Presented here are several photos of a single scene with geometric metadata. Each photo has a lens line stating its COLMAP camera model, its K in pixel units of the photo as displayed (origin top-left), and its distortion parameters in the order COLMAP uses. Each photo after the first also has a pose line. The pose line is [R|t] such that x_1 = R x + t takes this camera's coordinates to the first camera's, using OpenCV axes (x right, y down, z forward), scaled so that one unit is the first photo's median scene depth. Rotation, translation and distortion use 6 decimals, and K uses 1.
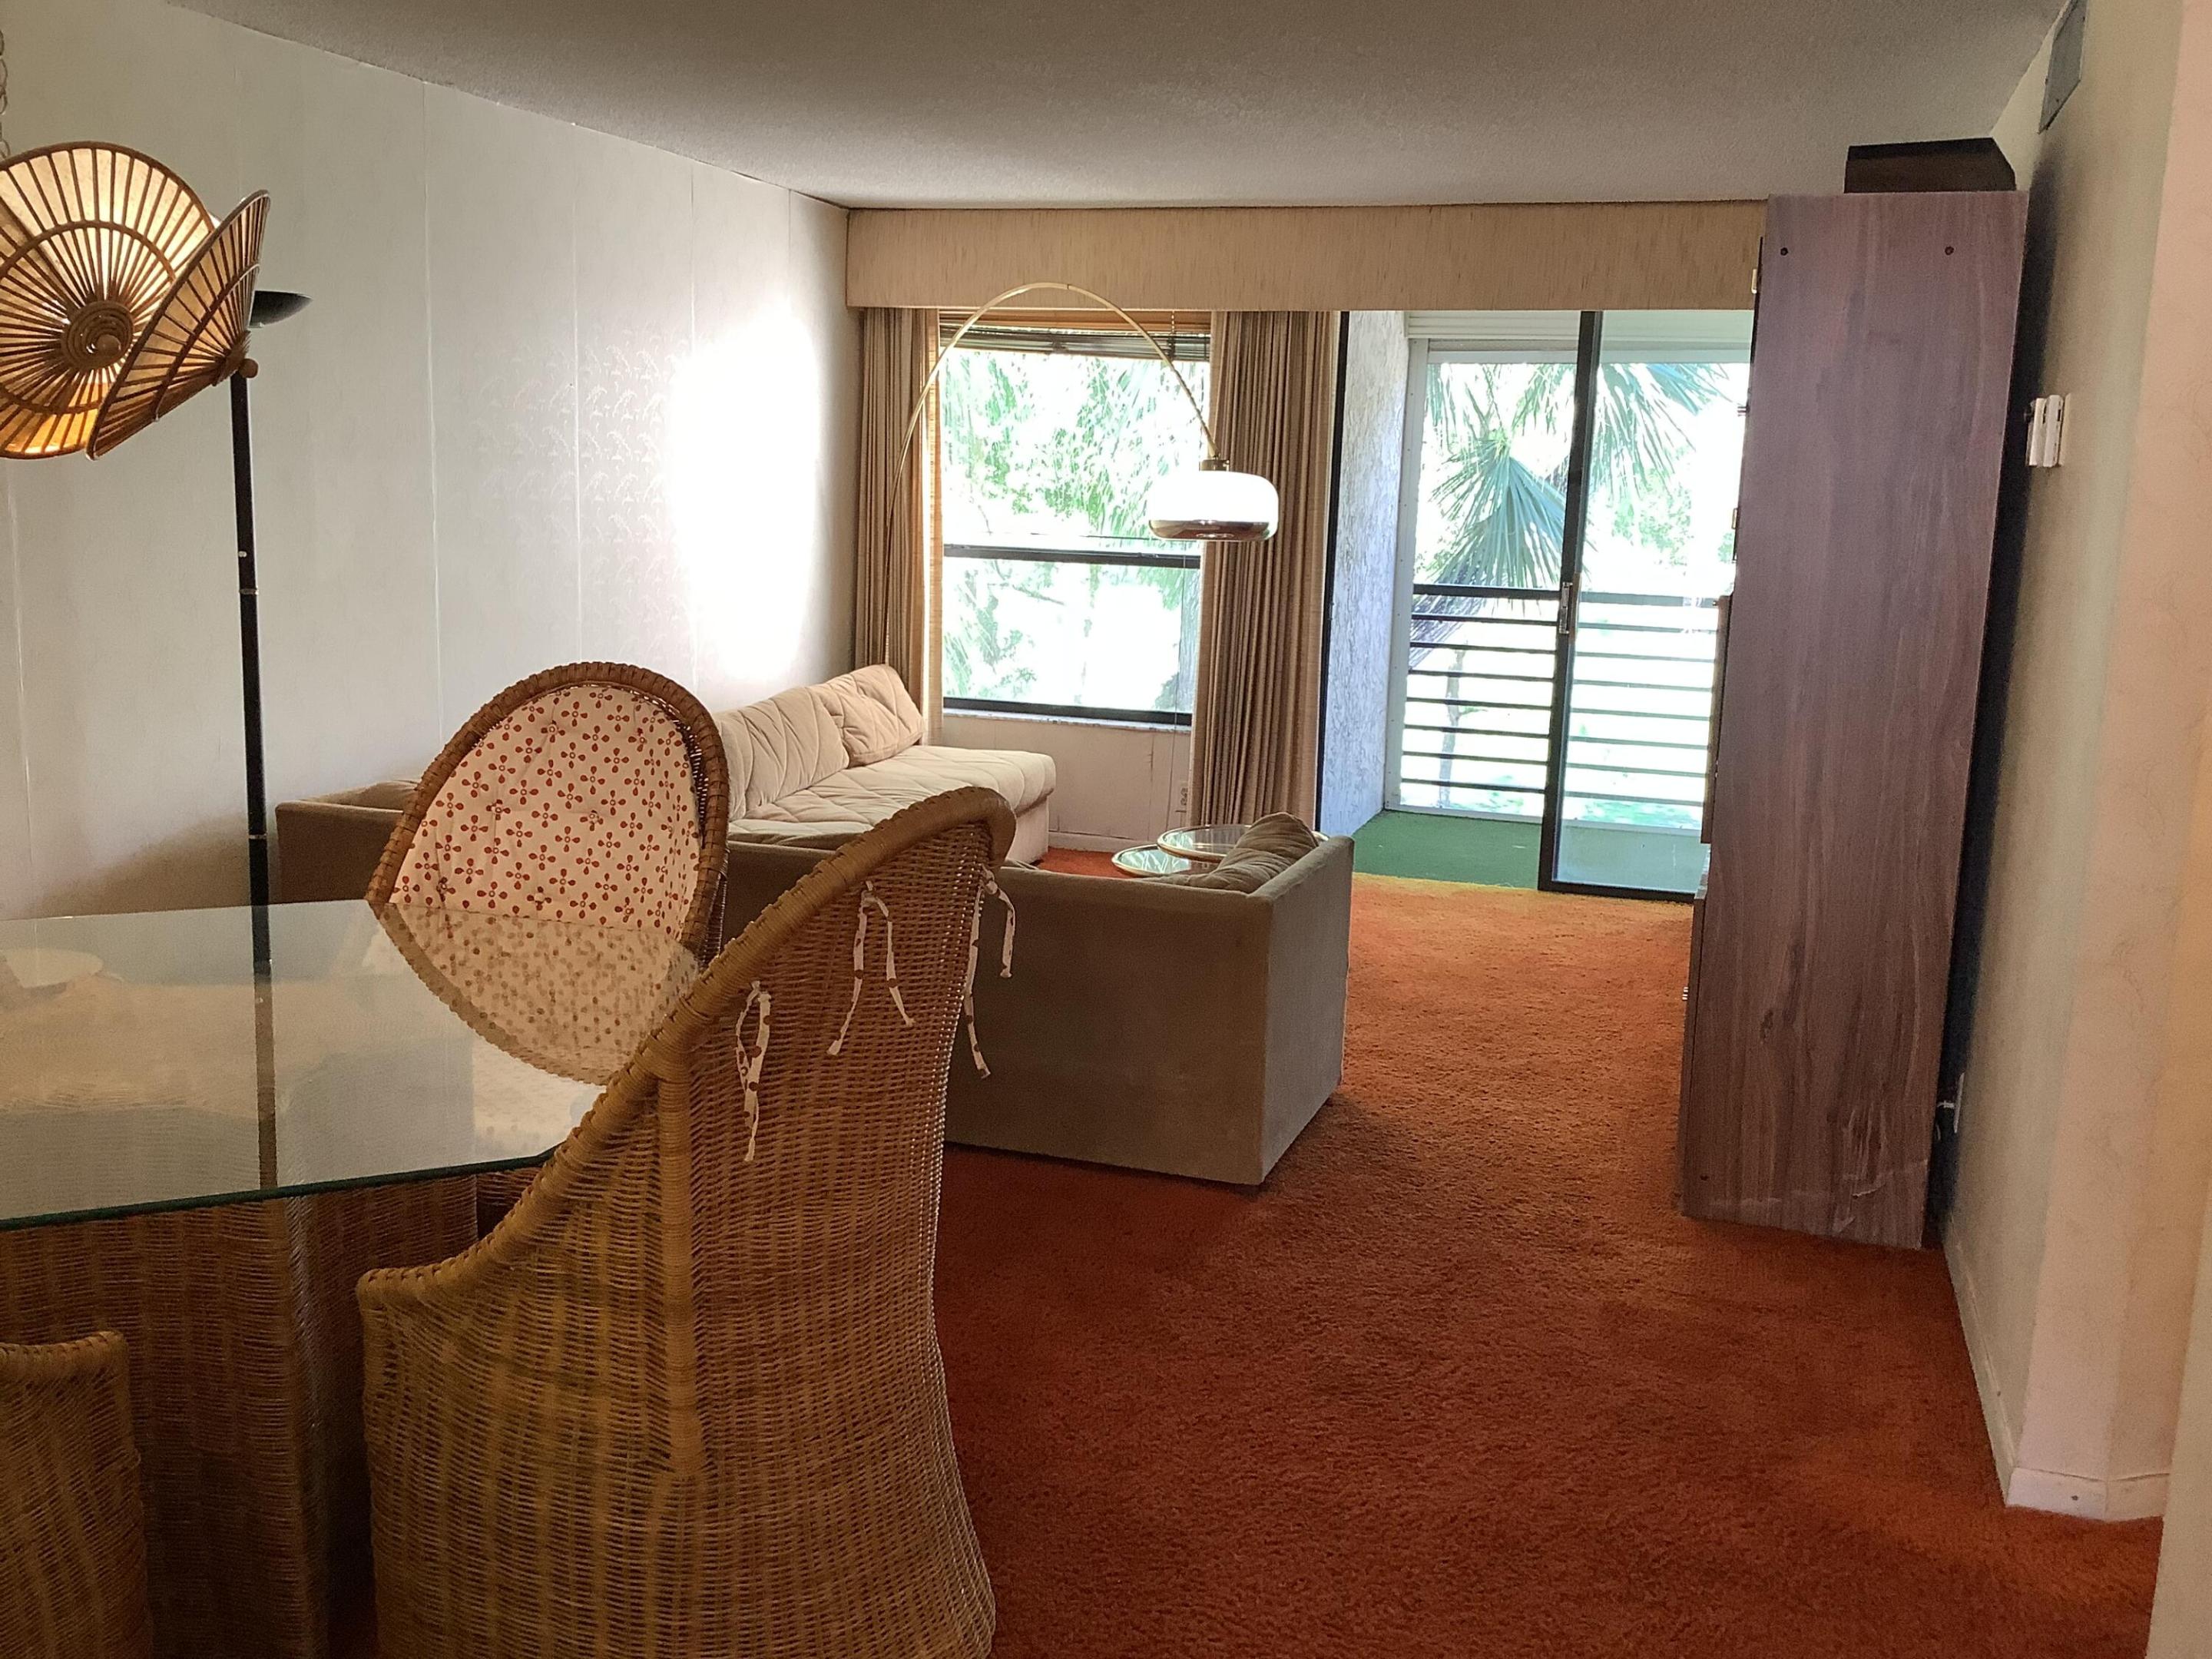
lens RADIAL K [[2091.0, 0, 1106.0], [0, 2091.0, 829.5], [0, 0, 1]] dist [-0.000147, 0.108035]
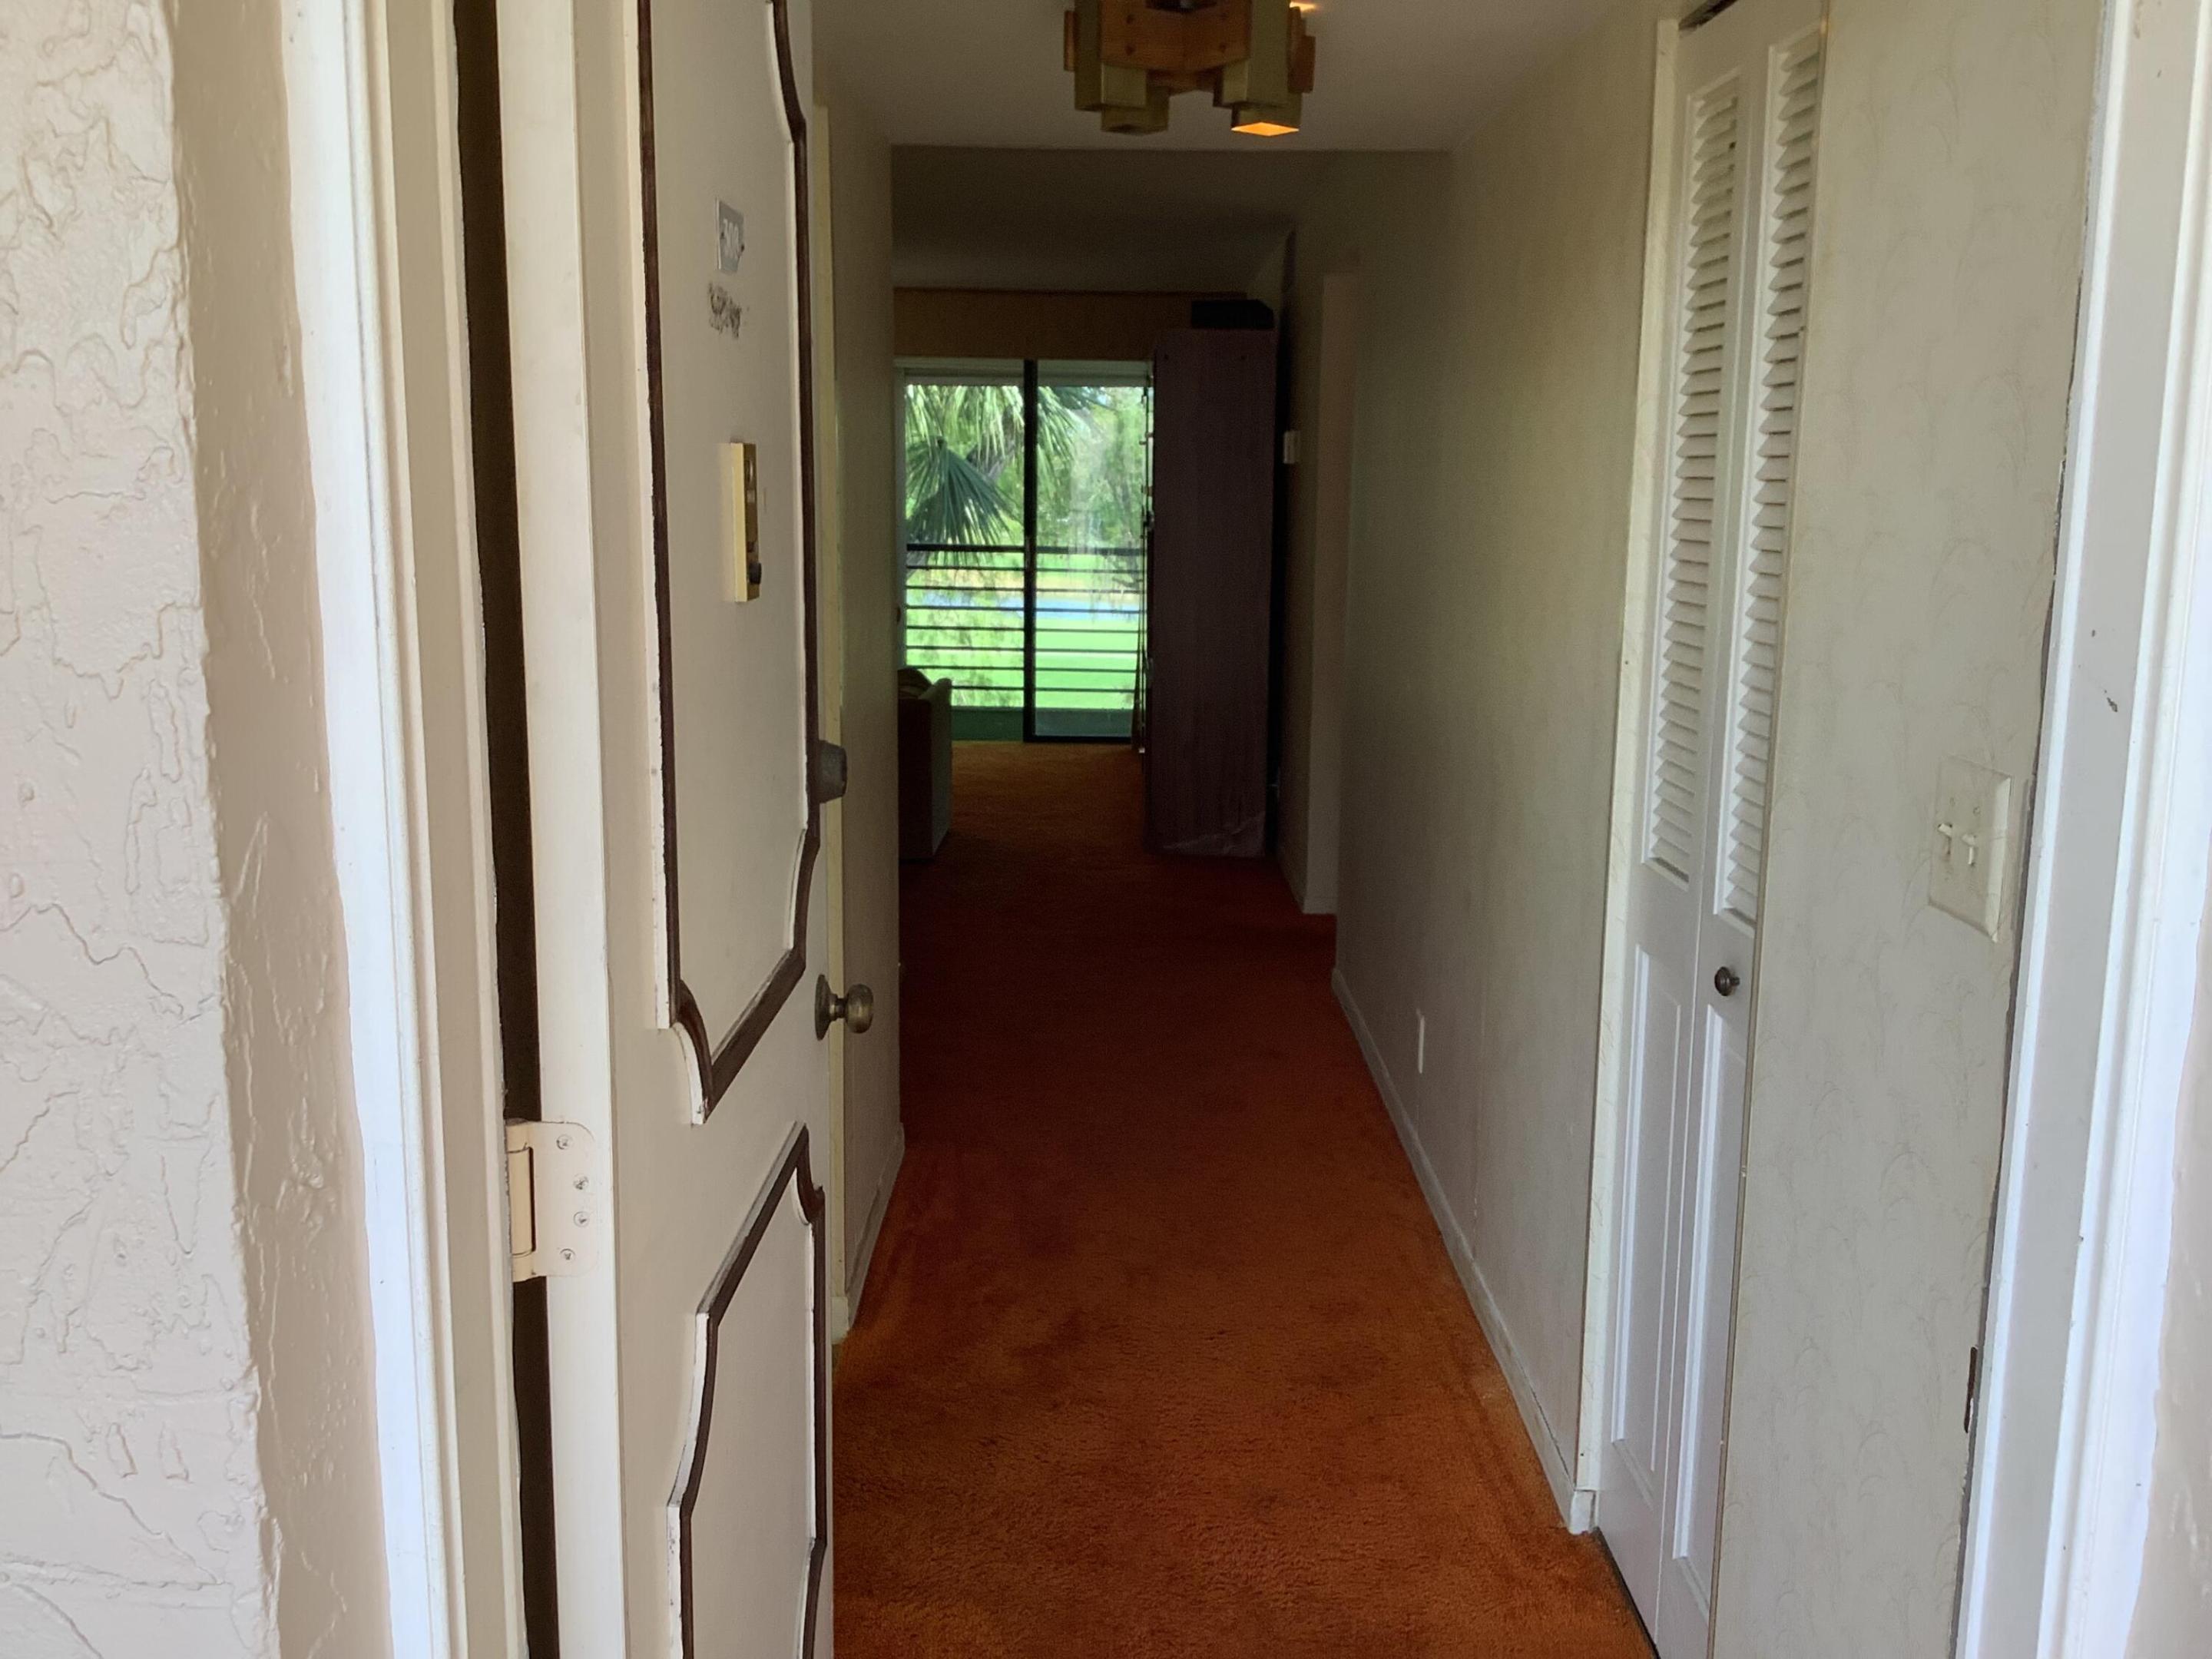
lens RADIAL K [[2045.1, 0, 1106.3], [0, 2045.1, 835.6], [0, 0, 1]] dist [0.126424, -0.241689]
pose [[0.954758, -0.071507, 0.288658, -0.259567], [0.068058, 0.997439, 0.021980, 0.103563], [-0.289490, -0.001340, 0.957180, -0.673350]]
